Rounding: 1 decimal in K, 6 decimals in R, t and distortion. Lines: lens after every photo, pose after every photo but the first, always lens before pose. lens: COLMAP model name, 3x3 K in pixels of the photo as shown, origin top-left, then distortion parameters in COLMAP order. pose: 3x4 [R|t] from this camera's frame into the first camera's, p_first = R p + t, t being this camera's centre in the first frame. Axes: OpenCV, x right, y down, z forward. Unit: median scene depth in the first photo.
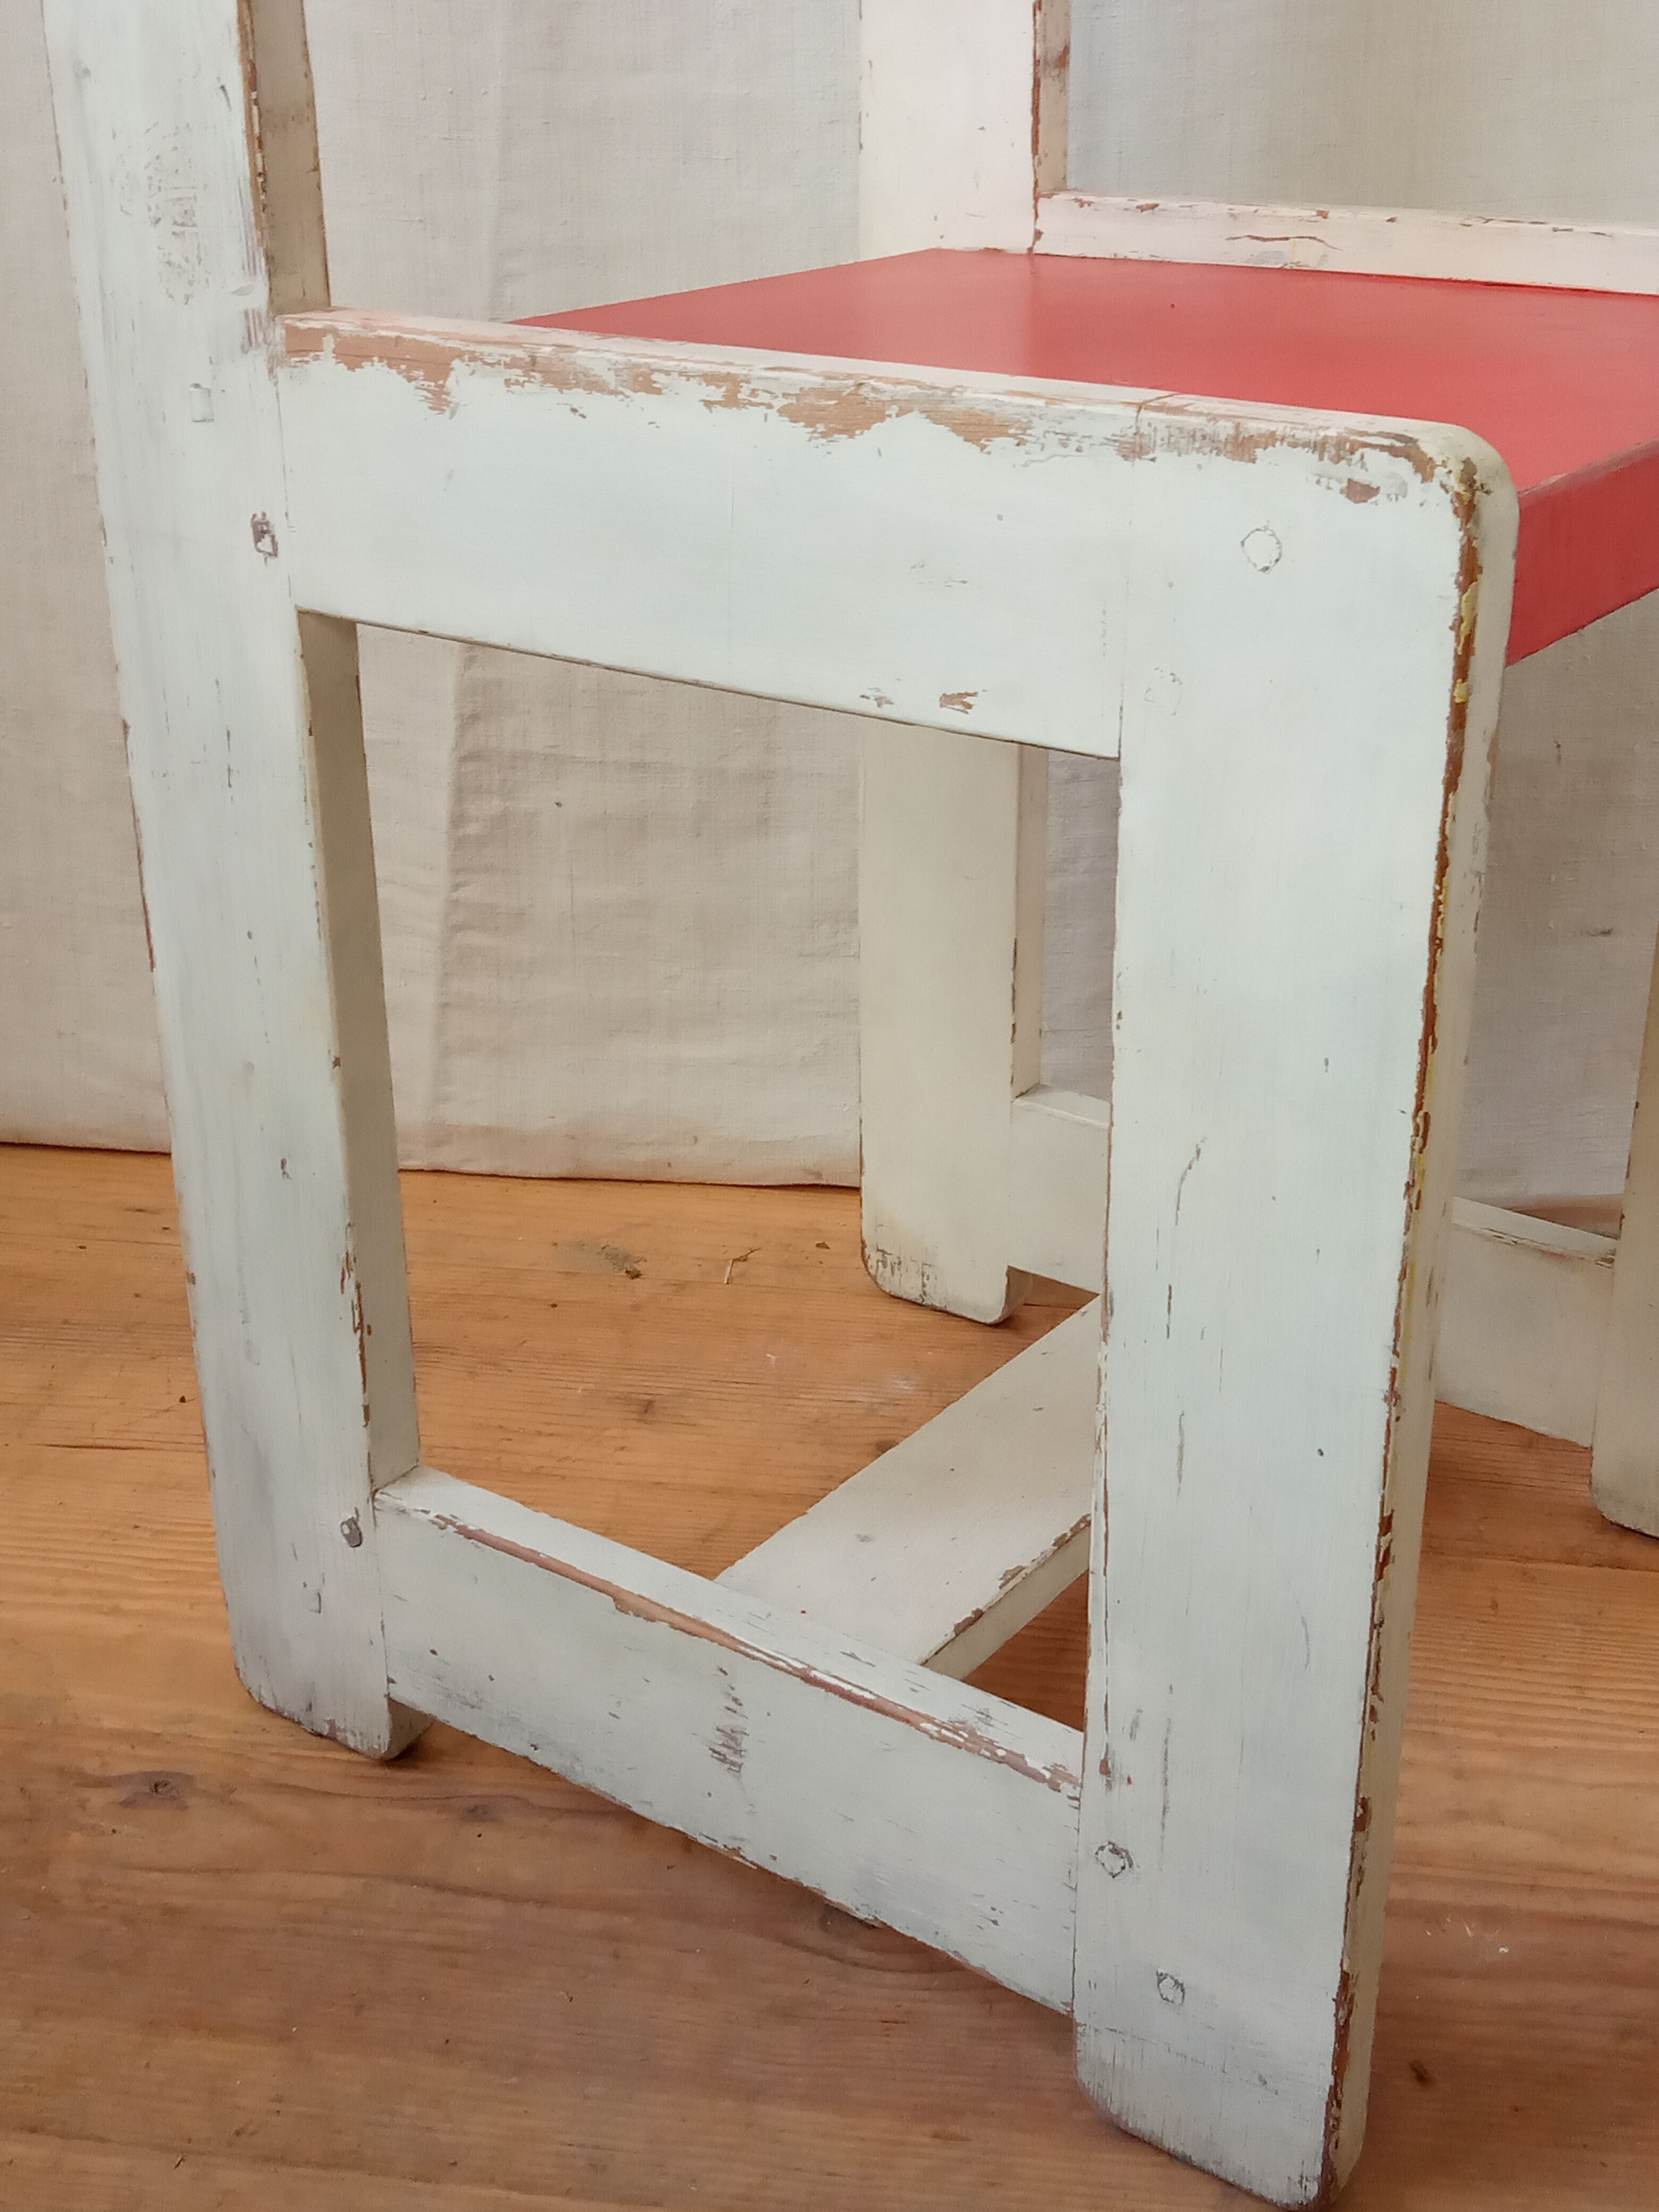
lens RADIAL K [[2756.7, 0, 854.5], [0, 2756.7, 1084.2], [0, 0, 1]] dist [0.065066, 0.000000]
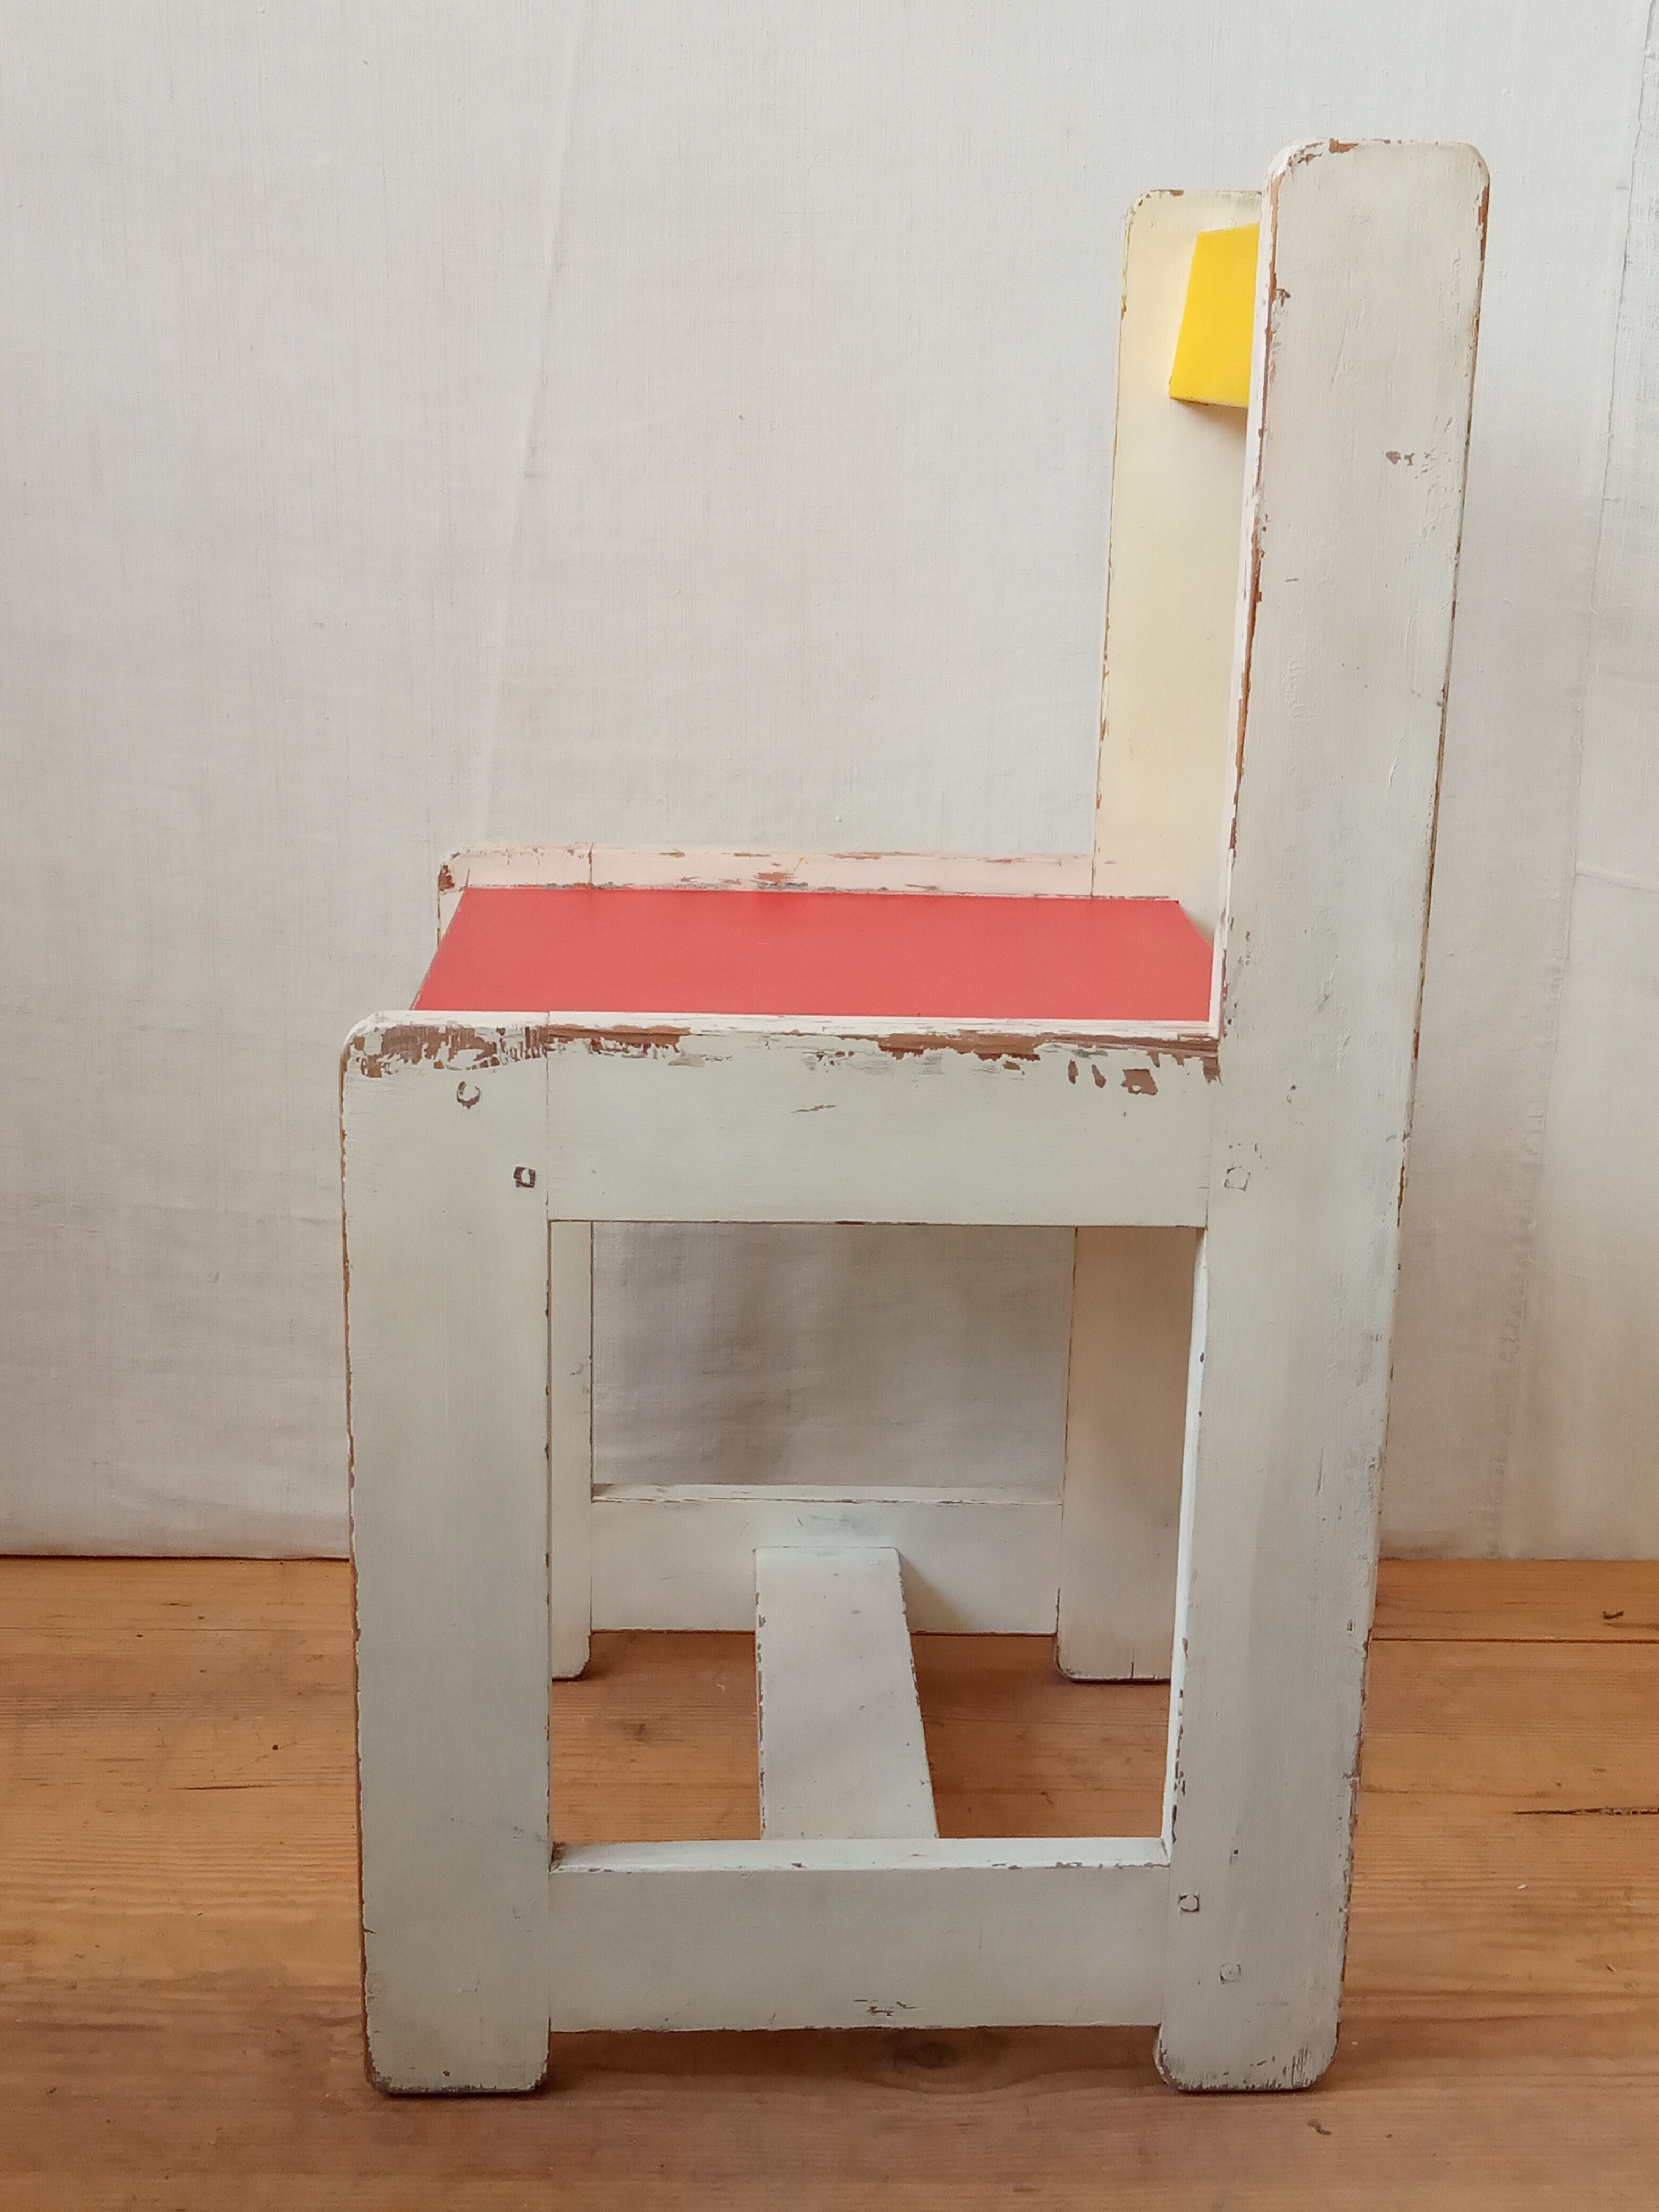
lens RADIAL K [[2756.7, 0, 840.3], [0, 2756.7, 1085.4], [0, 0, 1]] dist [0.065066, 0.000000]
pose [[0.982290, -0.023179, 0.185927, -0.262107], [0.048556, 0.989910, -0.133121, -0.006128], [-0.180965, 0.139792, 0.973504, -0.402291]]
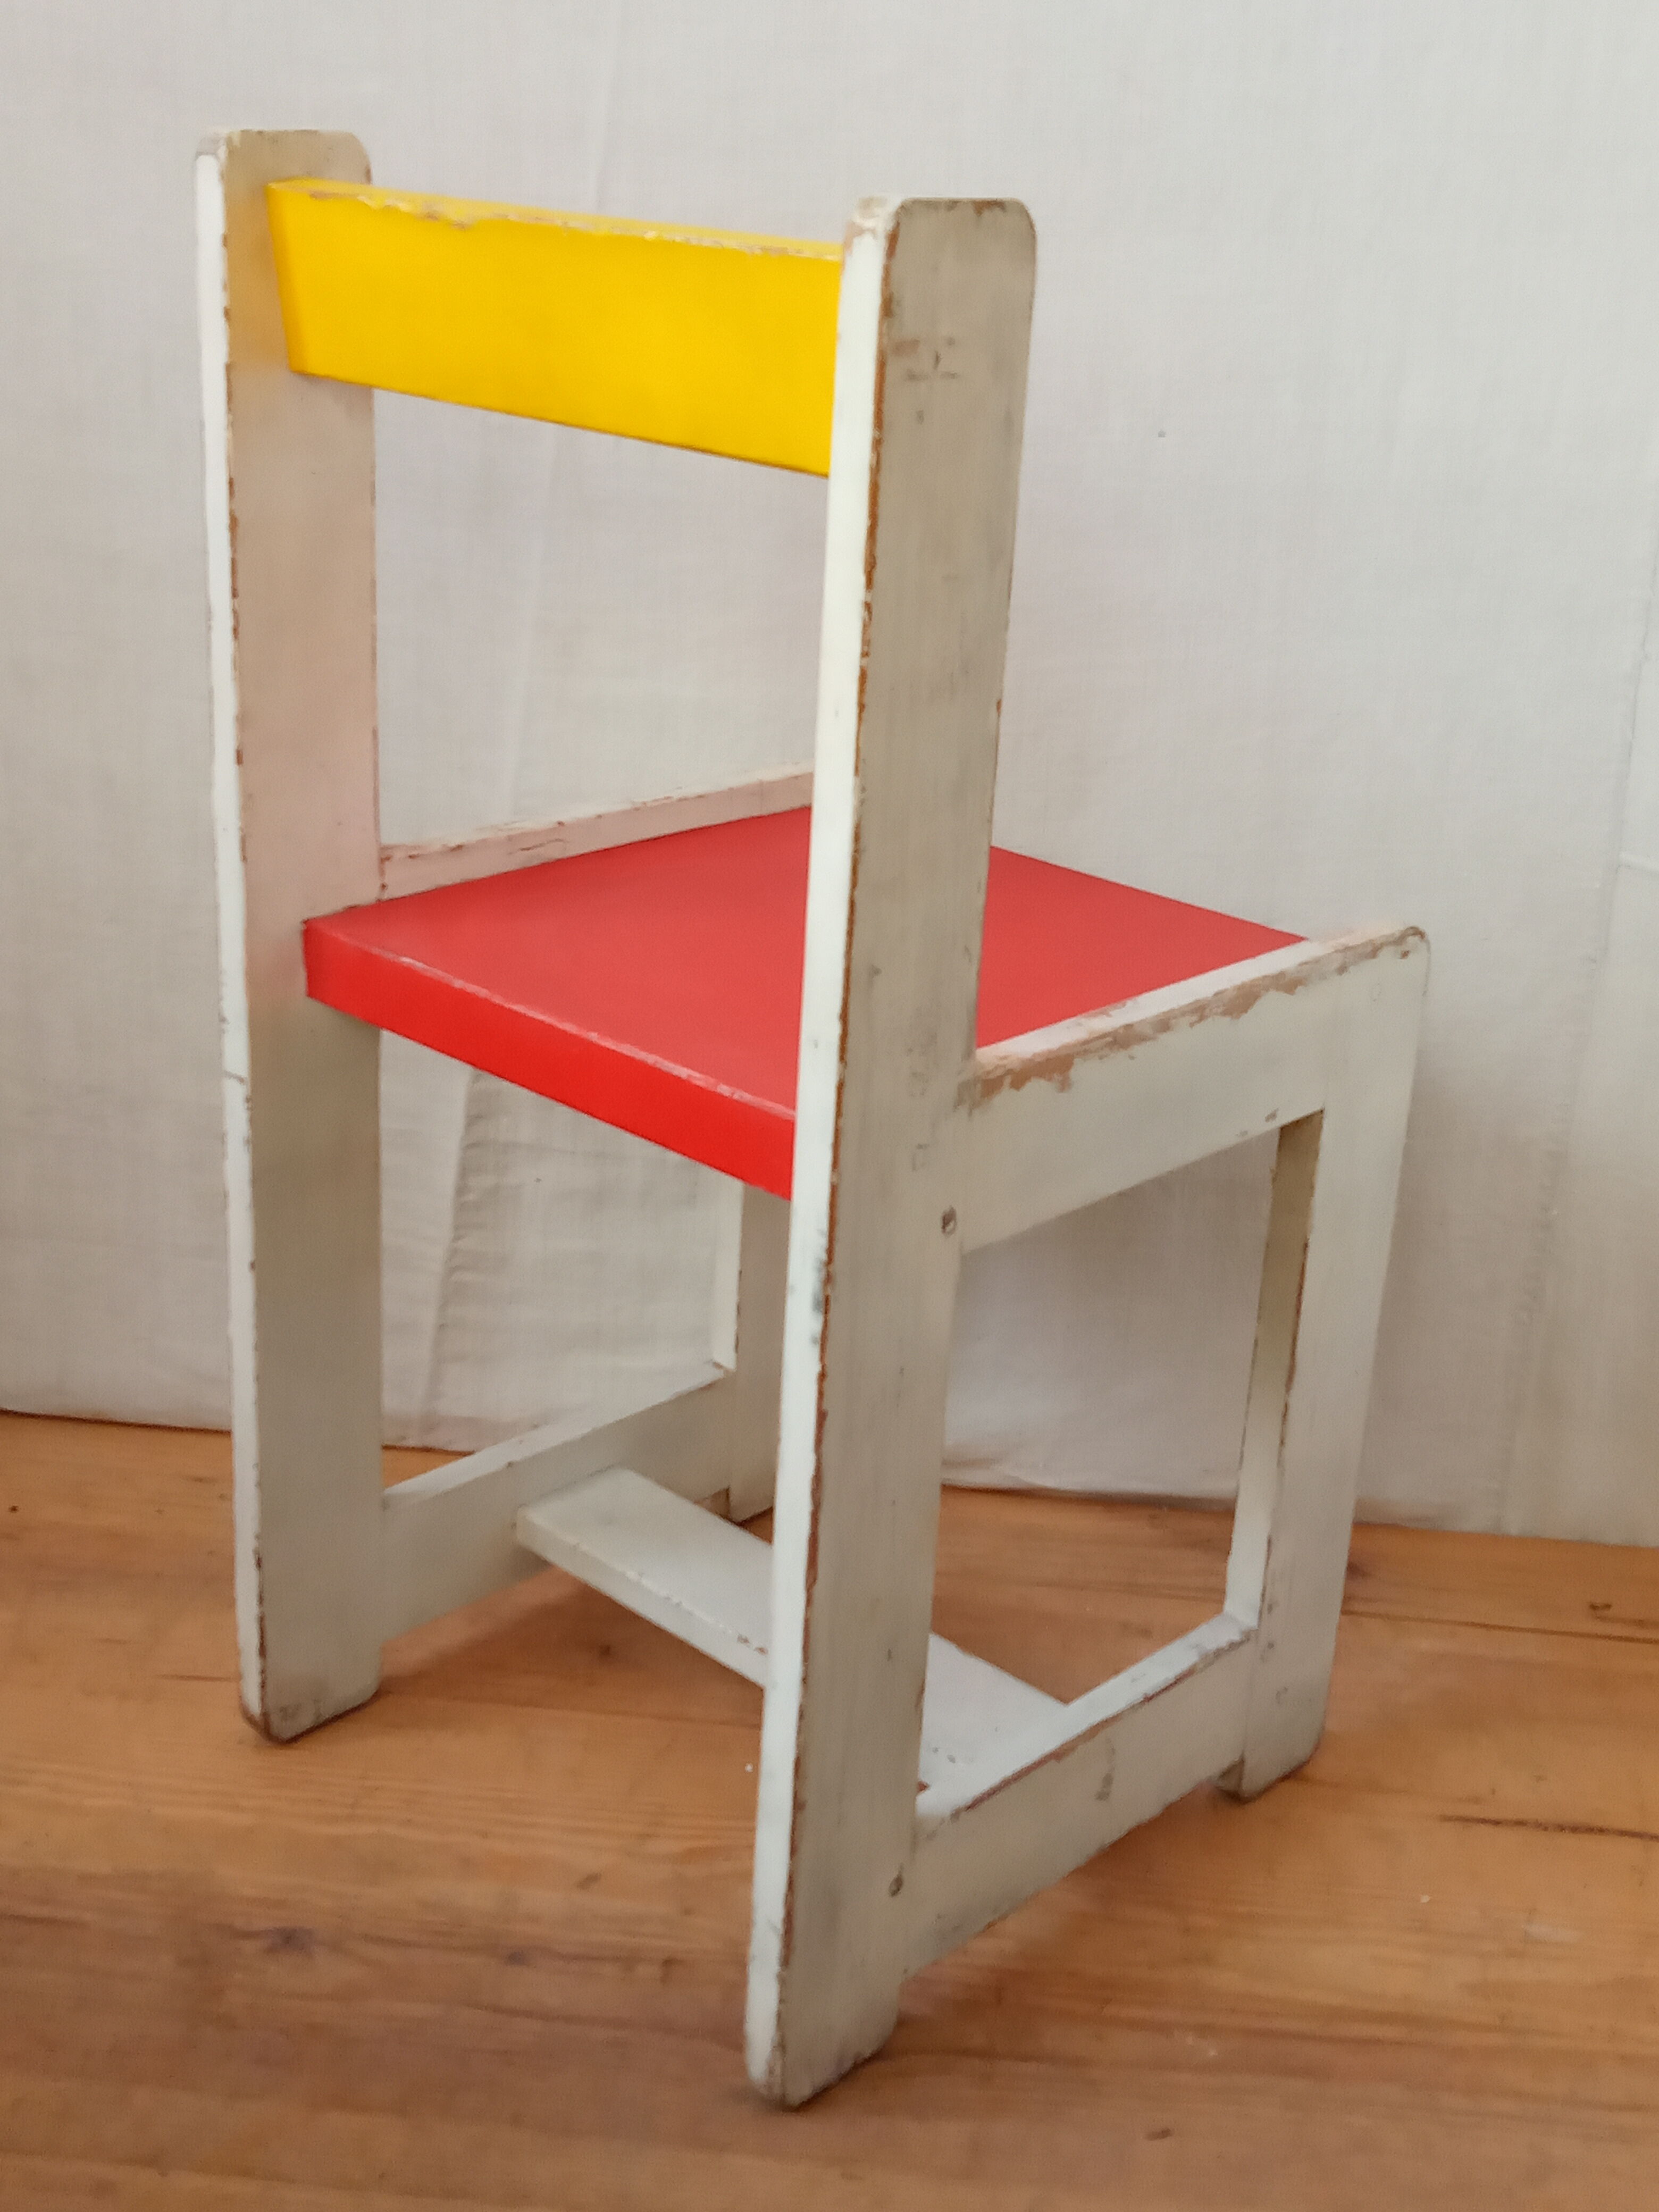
lens RADIAL K [[2756.7, 0, 844.4], [0, 2756.7, 1067.8], [0, 0, 1]] dist [0.065066, 0.000000]
pose [[0.996554, 0.027466, 0.078266, -0.086762], [-0.024080, 0.998746, -0.043884, -0.133874], [-0.079373, 0.041849, 0.995966, -0.450919]]
